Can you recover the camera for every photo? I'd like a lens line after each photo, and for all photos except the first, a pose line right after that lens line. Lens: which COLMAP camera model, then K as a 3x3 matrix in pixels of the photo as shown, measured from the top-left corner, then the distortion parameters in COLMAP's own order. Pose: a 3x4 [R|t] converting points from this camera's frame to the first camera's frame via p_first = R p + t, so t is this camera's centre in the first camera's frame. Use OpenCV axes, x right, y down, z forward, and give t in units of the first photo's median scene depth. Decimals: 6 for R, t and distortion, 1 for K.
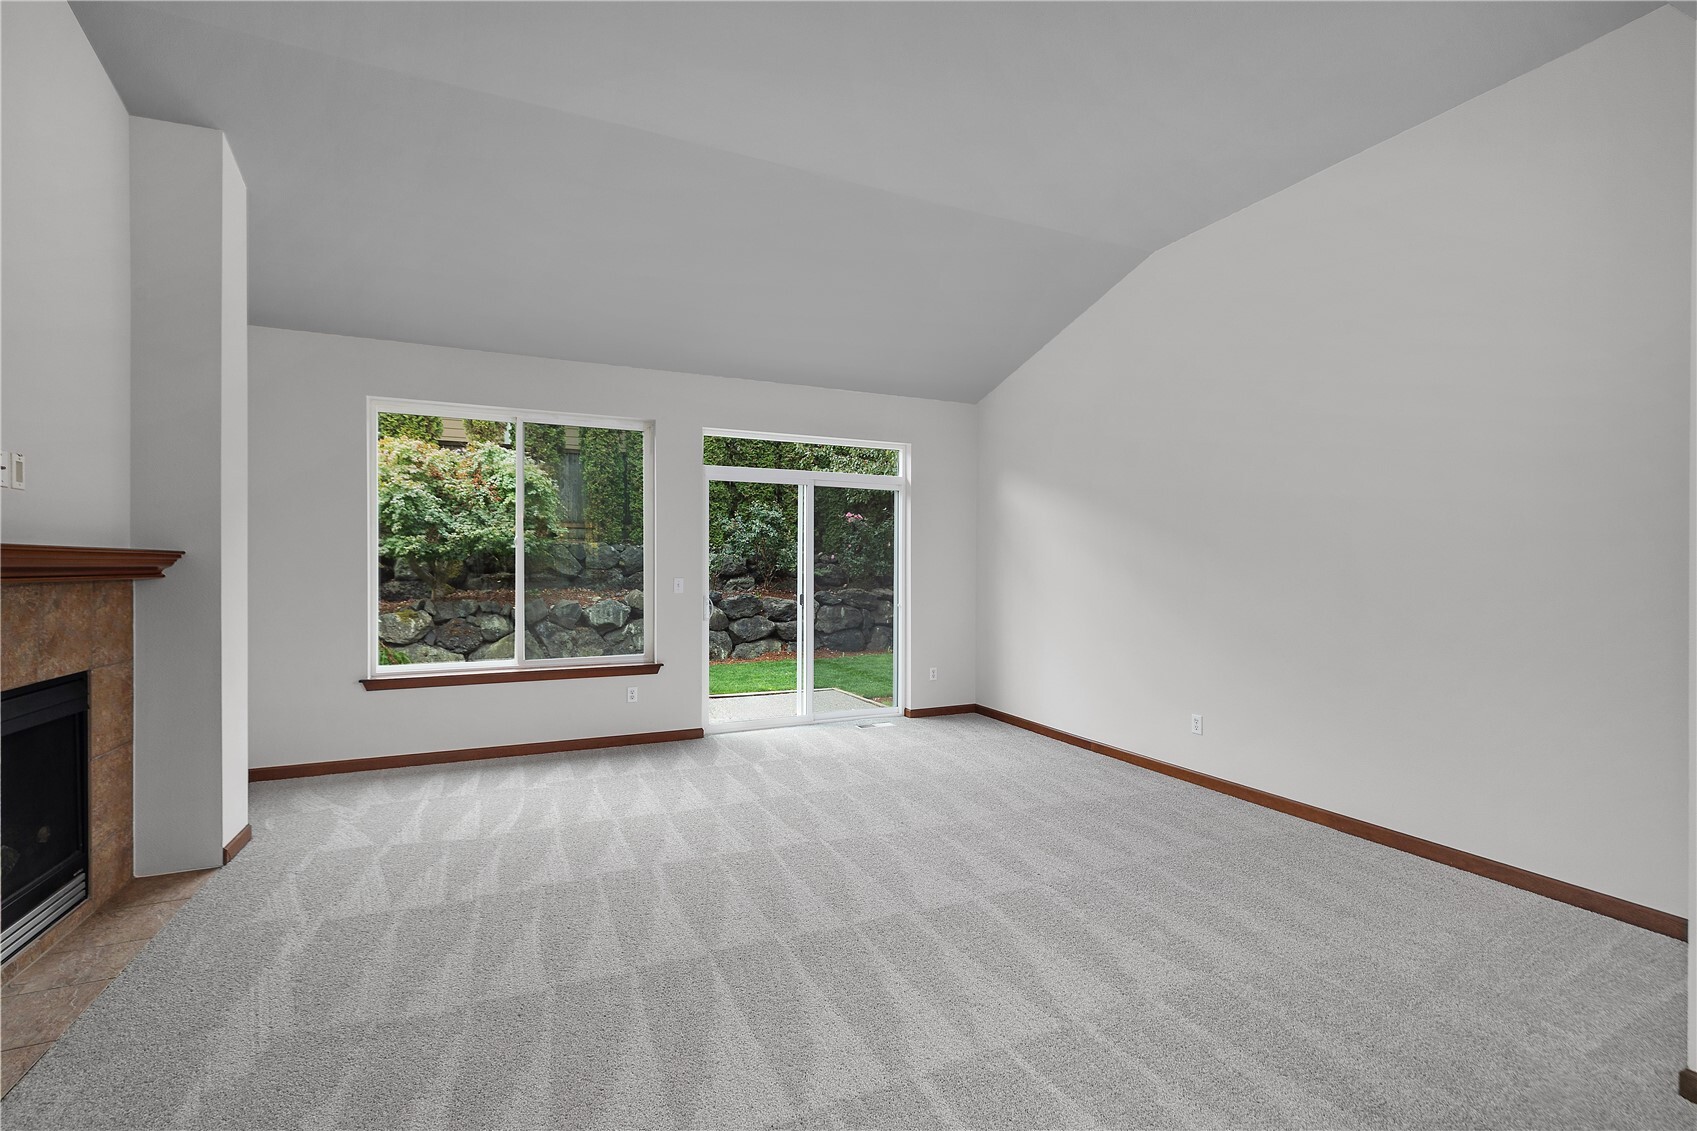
lens RADIAL K [[742.5, 0, 863.6], [0, 742.5, 571.2], [0, 0, 1]] dist [-0.002402, 0.000080]
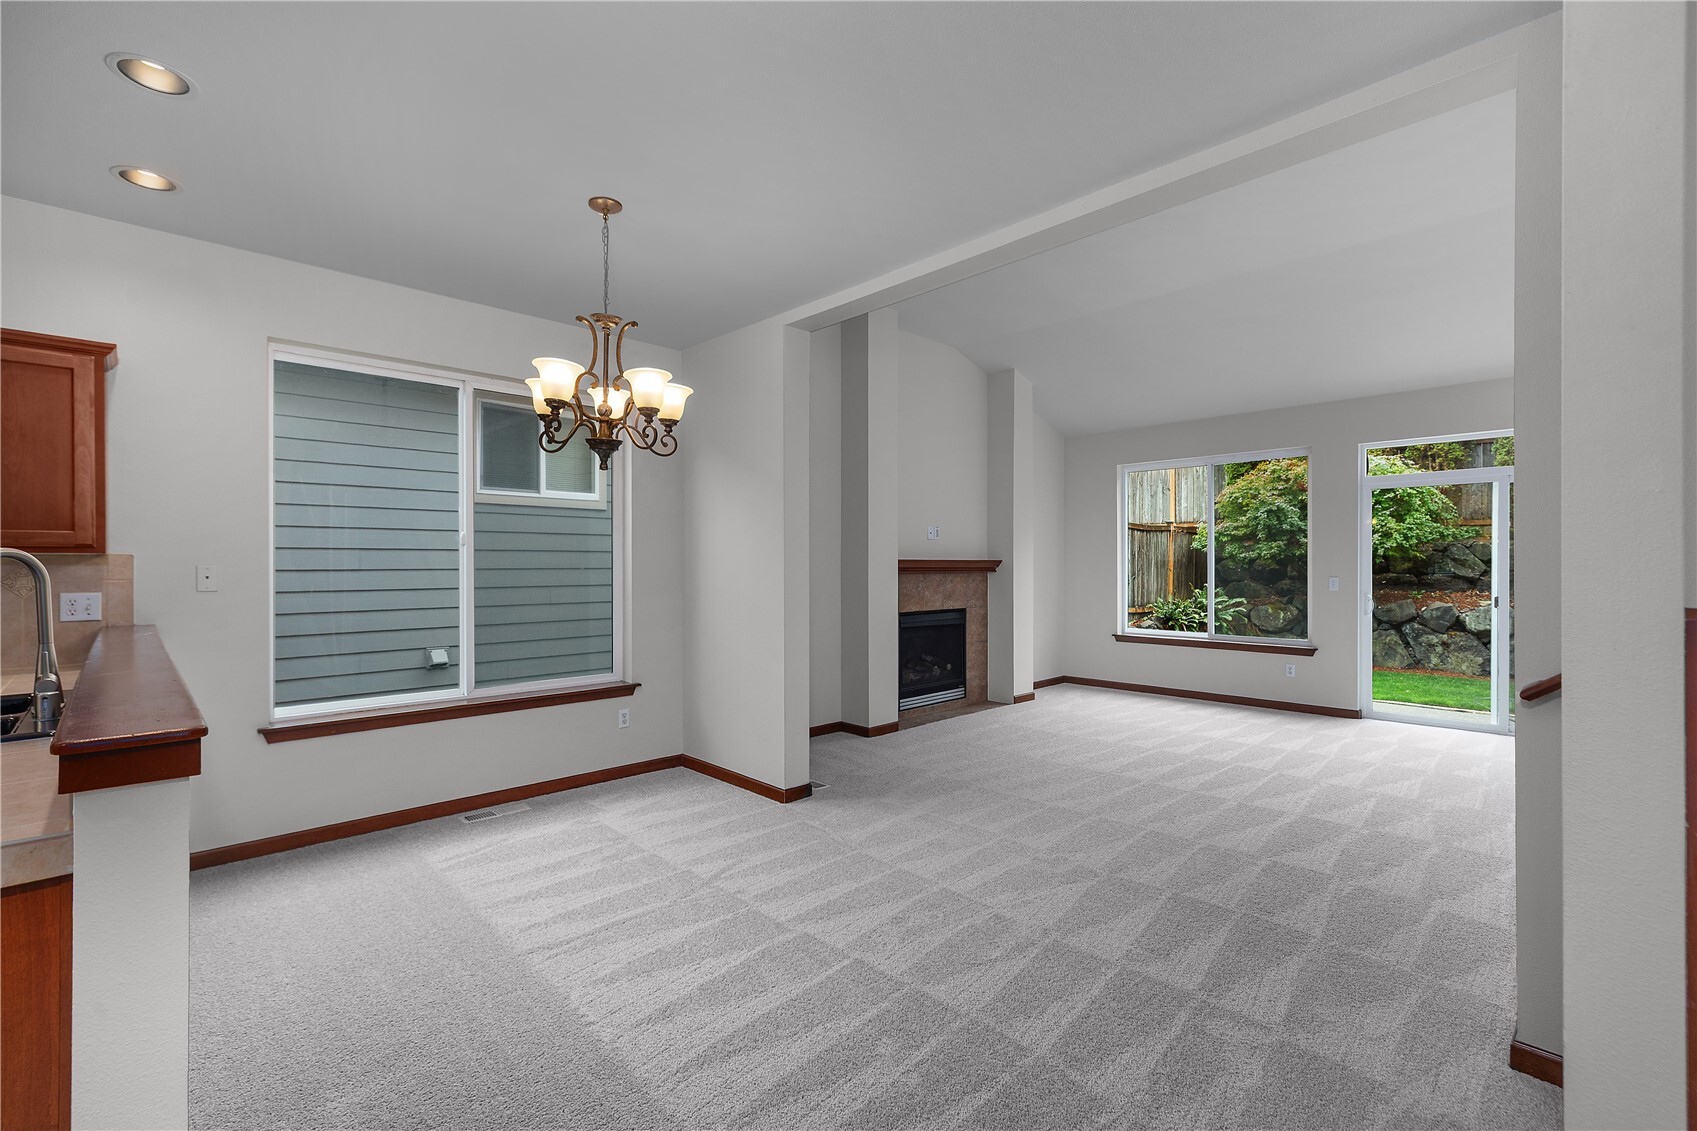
lens RADIAL K [[742.5, 0, 832.4], [0, 742.5, 563.3], [0, 0, 1]] dist [-0.002402, 0.000080]
pose [[0.315408, -0.004362, -0.948946, 0.542348], [-0.006983, 0.999952, -0.006917, 0.000751], [0.948931, 0.008808, 0.315362, -0.104667]]
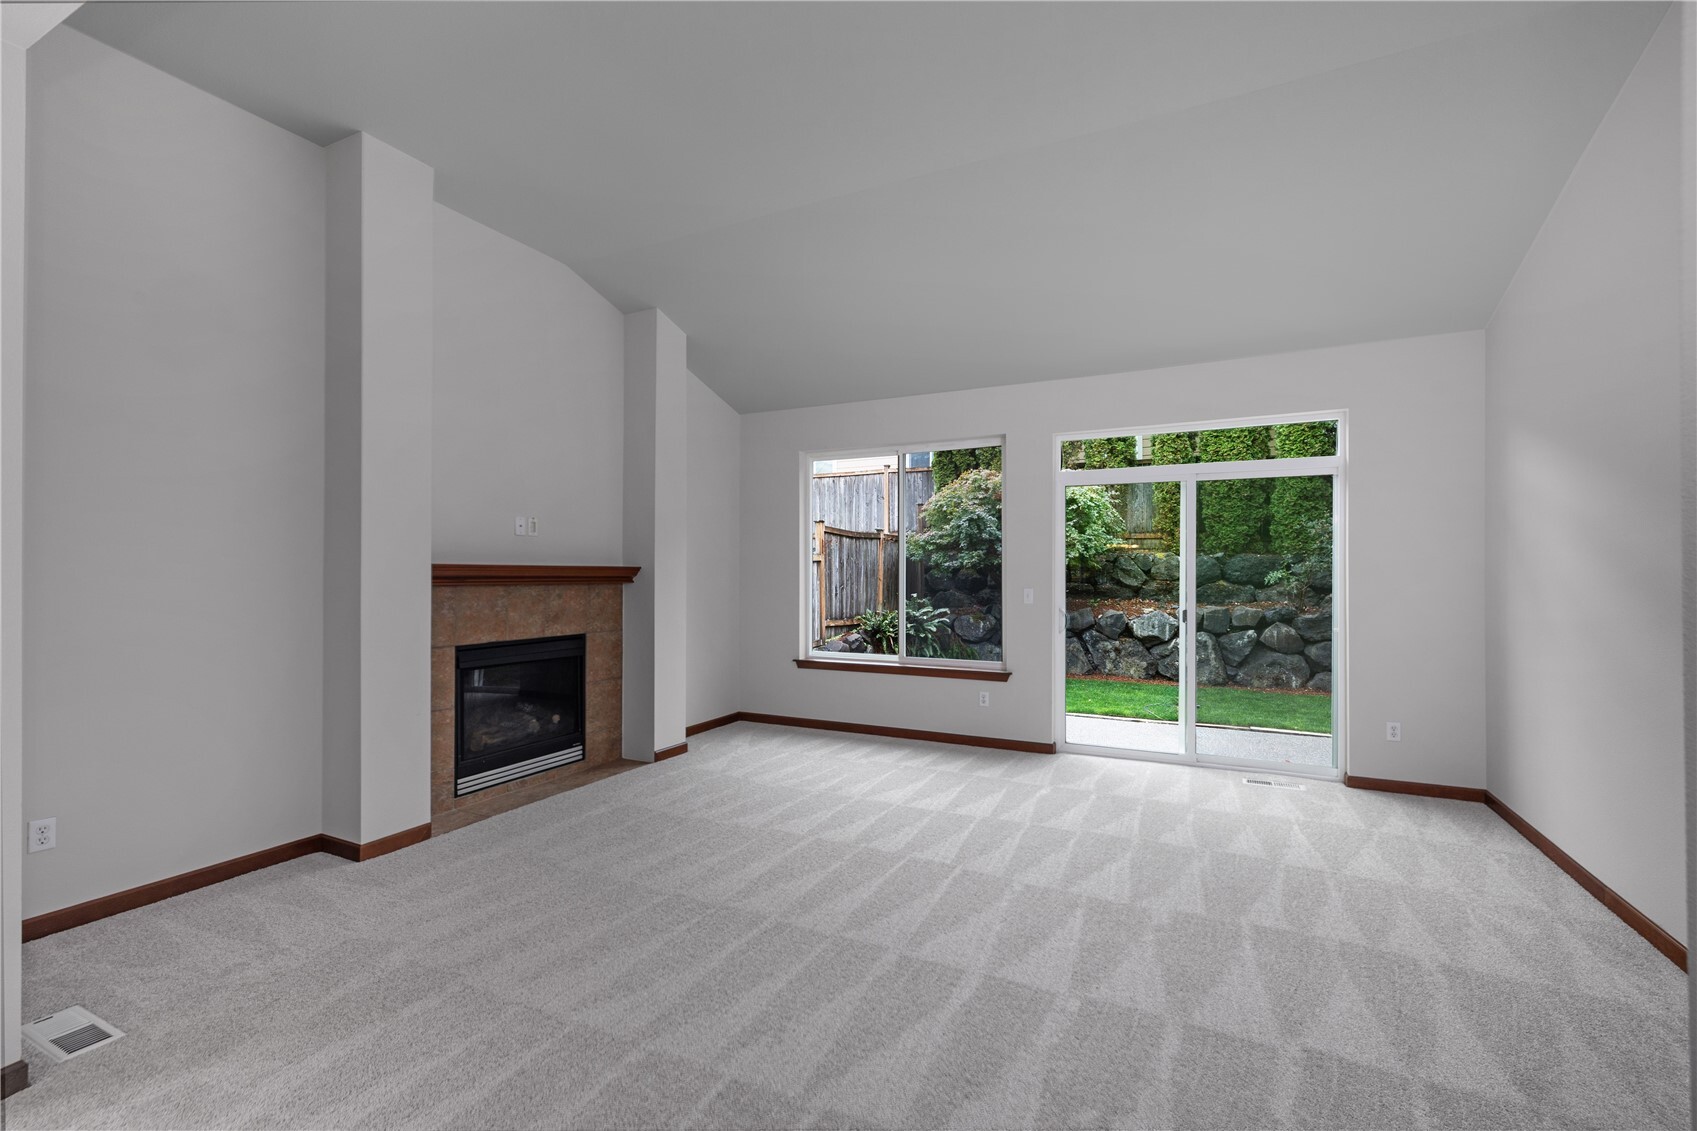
lens RADIAL K [[742.5, 0, 835.4], [0, 742.5, 568.8], [0, 0, 1]] dist [-0.002402, 0.000080]
pose [[0.616919, -0.006902, -0.786997, 0.333684], [-0.007319, 0.999868, -0.014506, -0.000739], [0.786993, 0.014709, 0.616787, 0.161837]]
